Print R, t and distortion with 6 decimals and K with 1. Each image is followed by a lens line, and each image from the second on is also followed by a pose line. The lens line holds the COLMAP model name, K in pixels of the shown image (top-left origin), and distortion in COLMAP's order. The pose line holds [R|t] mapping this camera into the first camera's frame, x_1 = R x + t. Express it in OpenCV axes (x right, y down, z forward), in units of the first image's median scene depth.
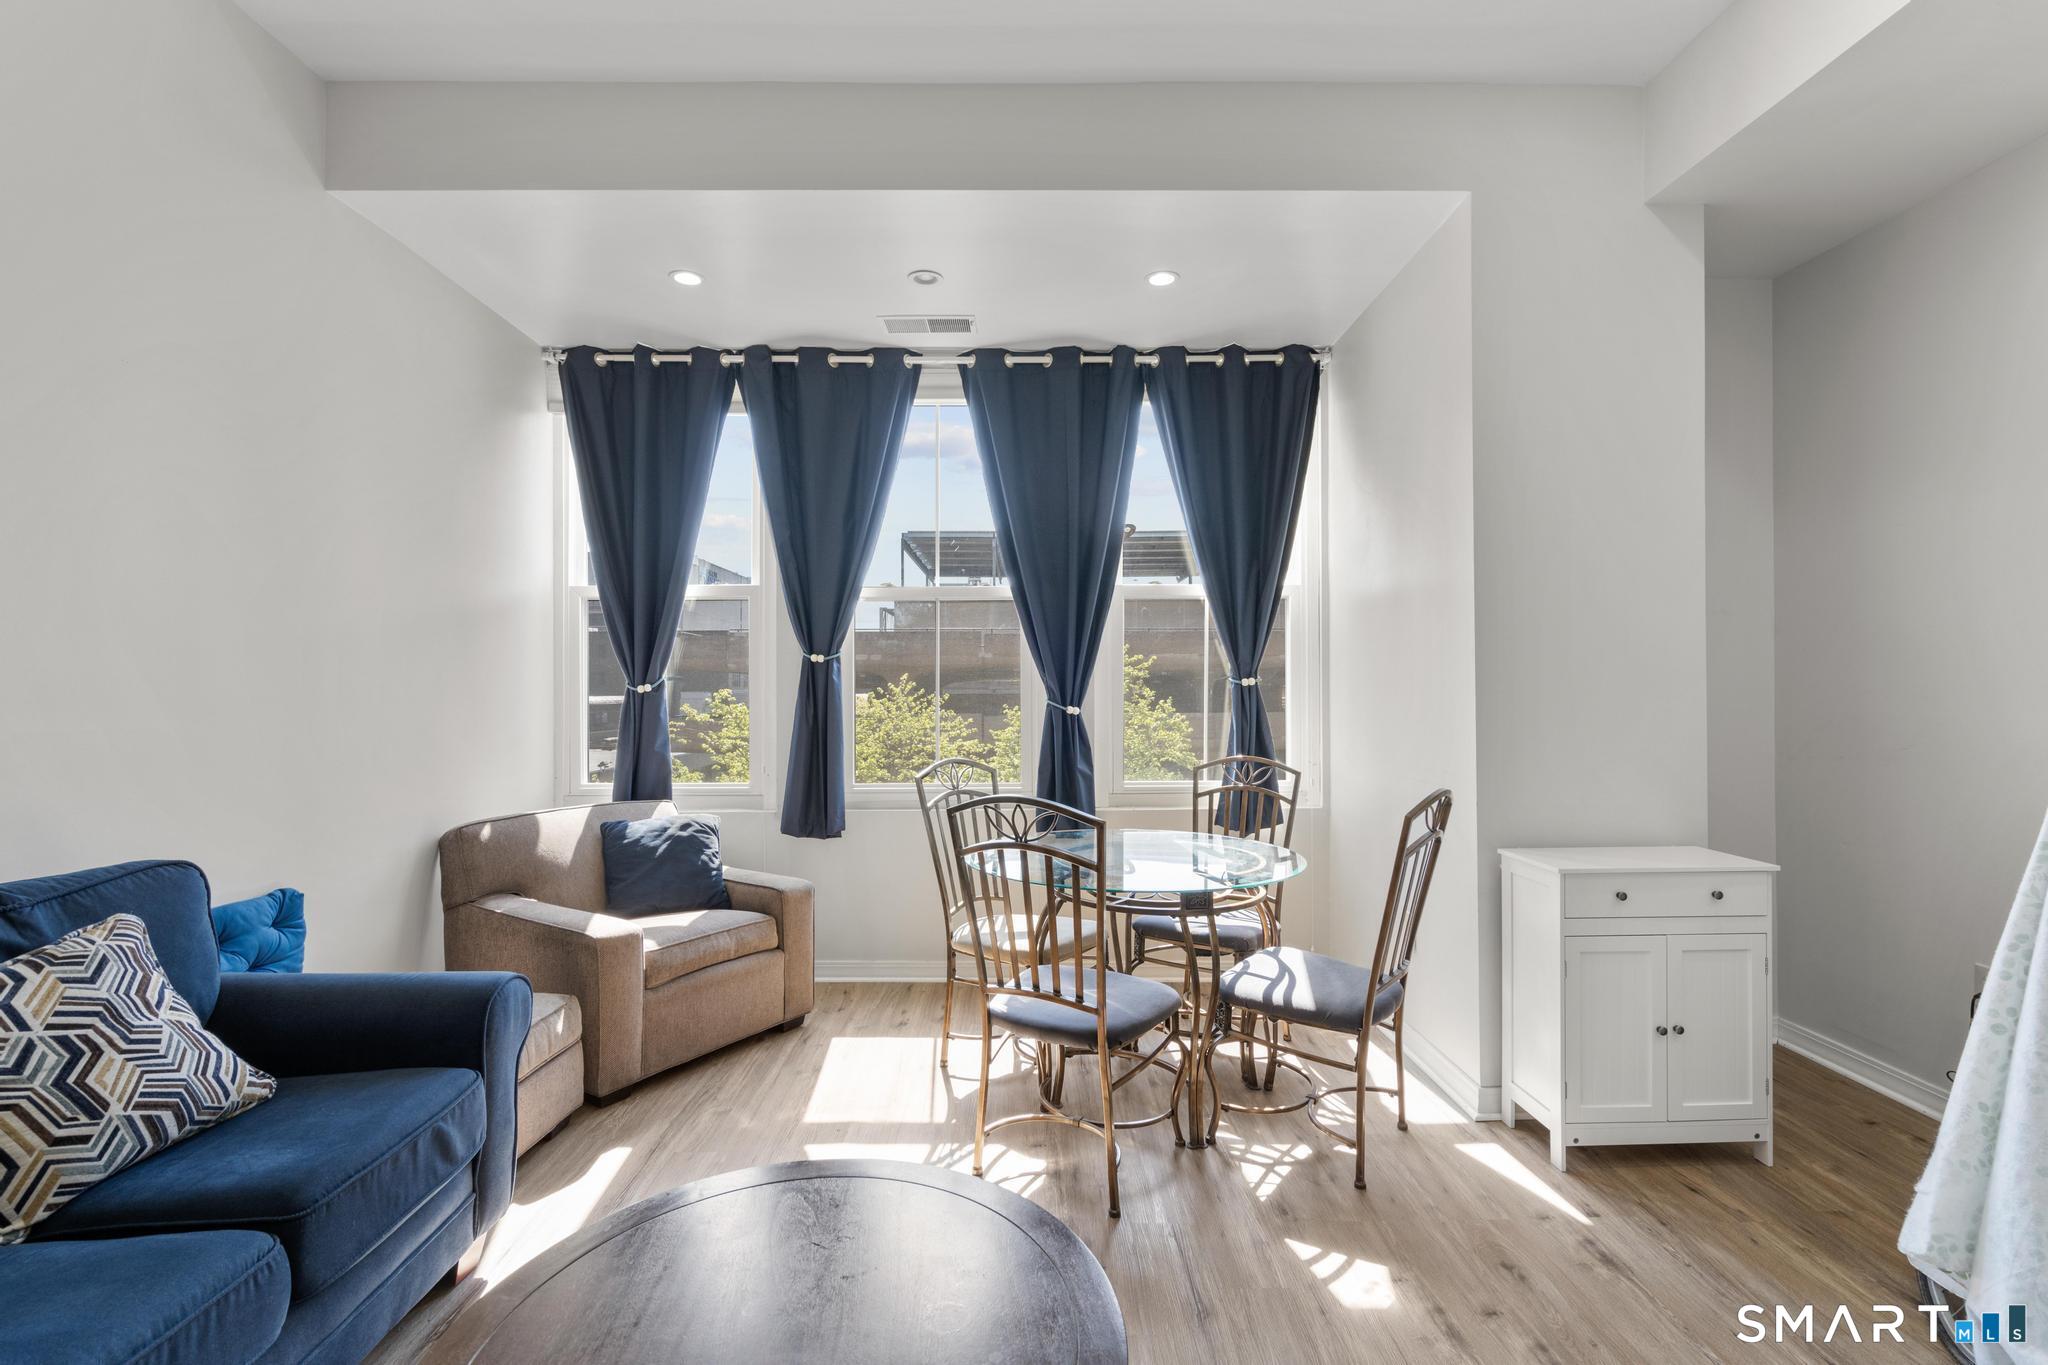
lens RADIAL K [[924.4, 0, 1034.5], [0, 924.4, 683.6], [0, 0, 1]] dist [0.000771, 0.000493]
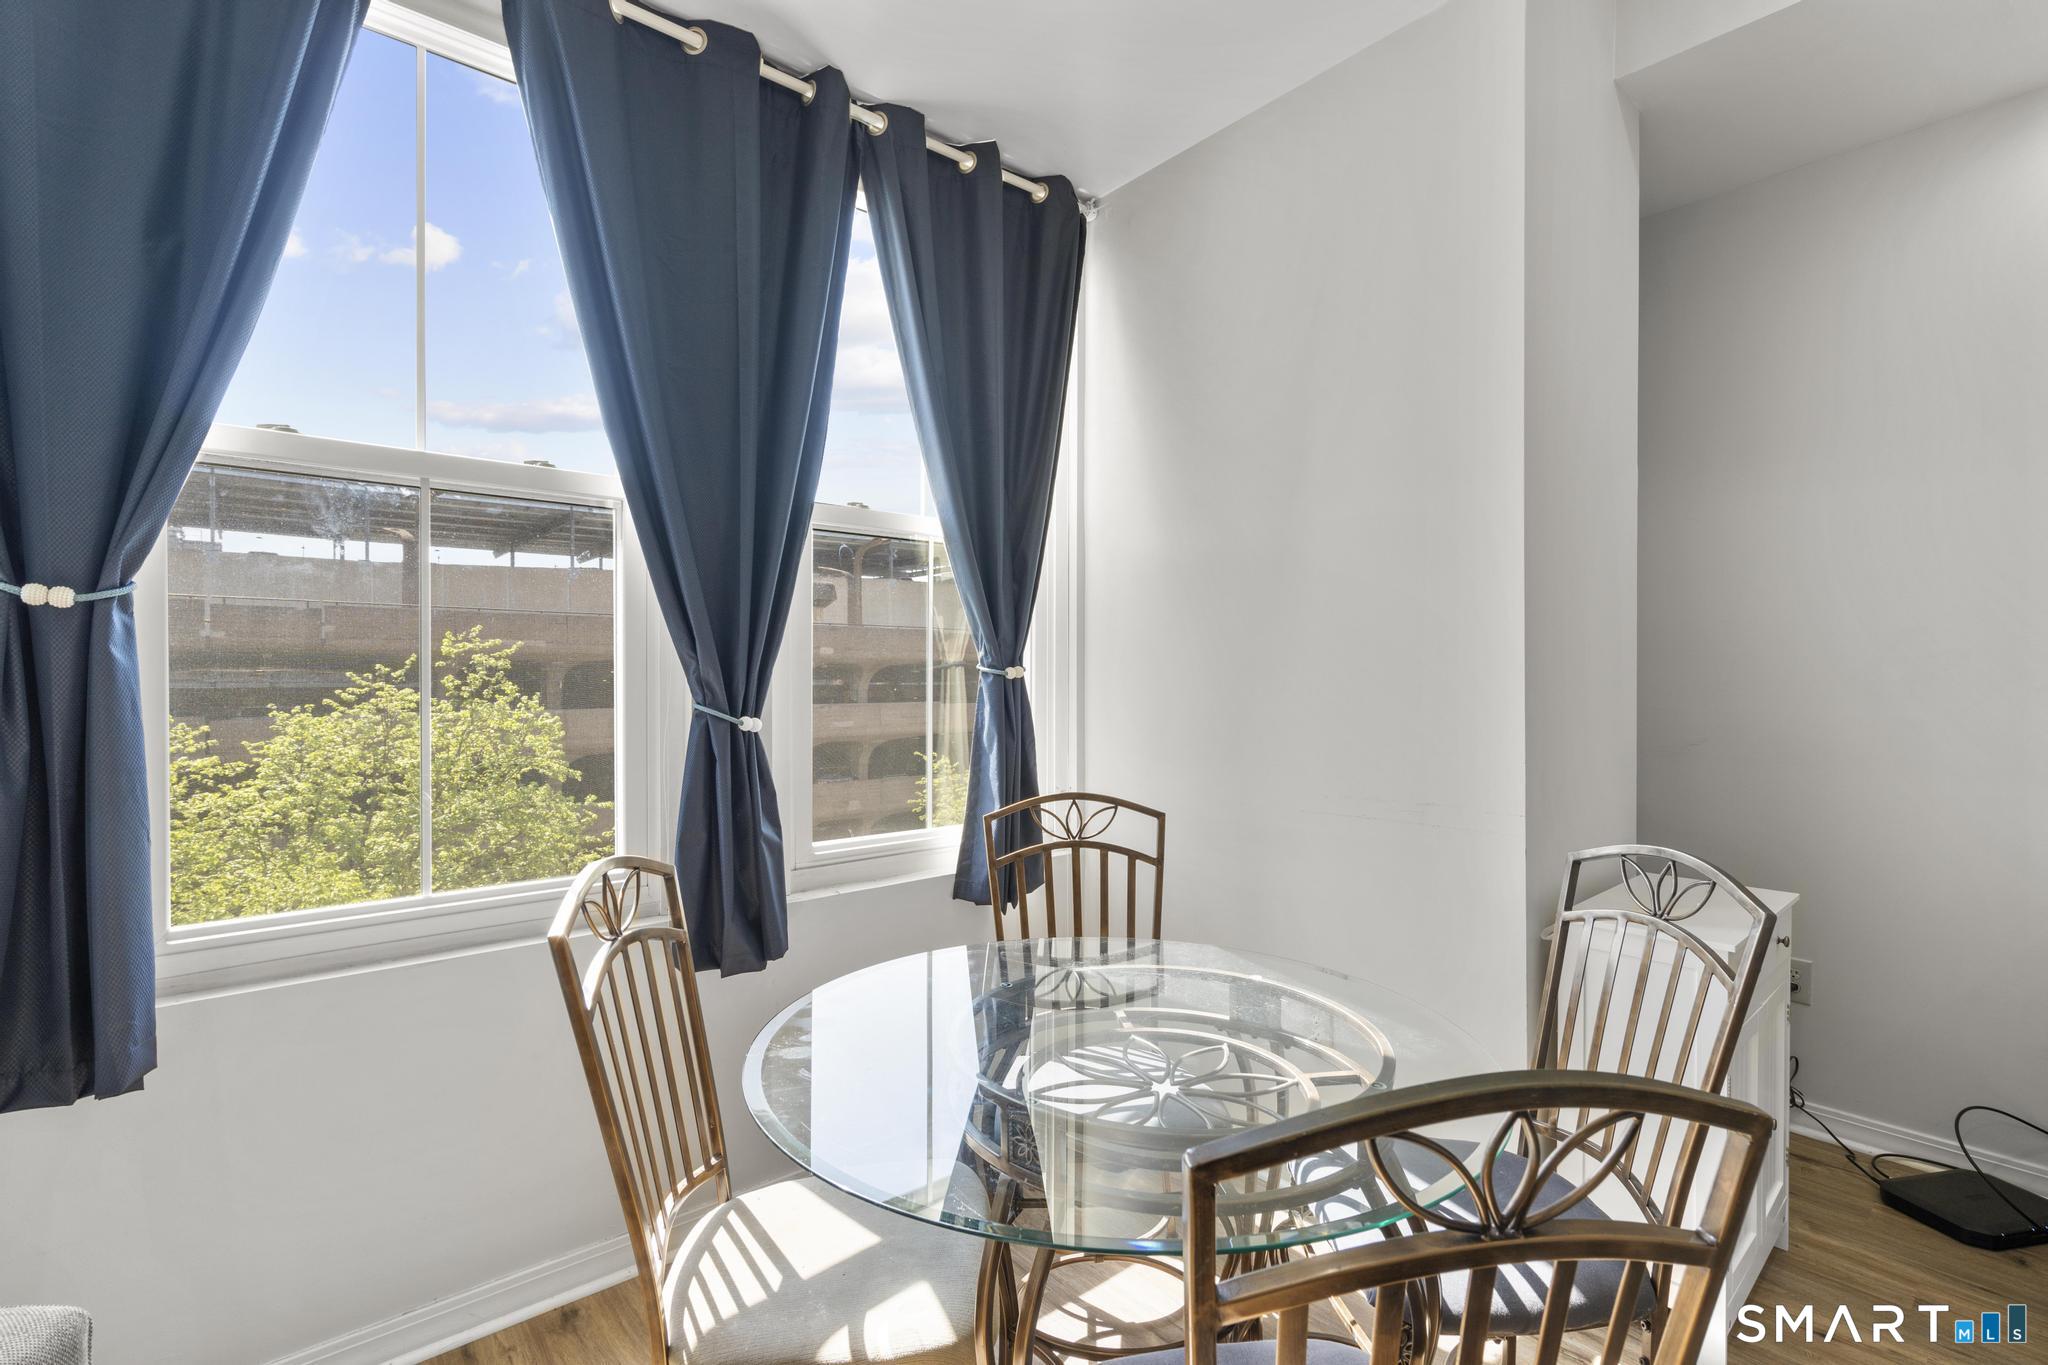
lens RADIAL K [[924.4, 0, 1027.0], [0, 924.4, 681.1], [0, 0, 1]] dist [0.000771, 0.000493]
pose [[0.773752, 0.002442, 0.633484, -0.169292], [-0.005050, 0.999985, 0.002314, 0.002487], [-0.633469, -0.004989, 0.773752, 0.490528]]
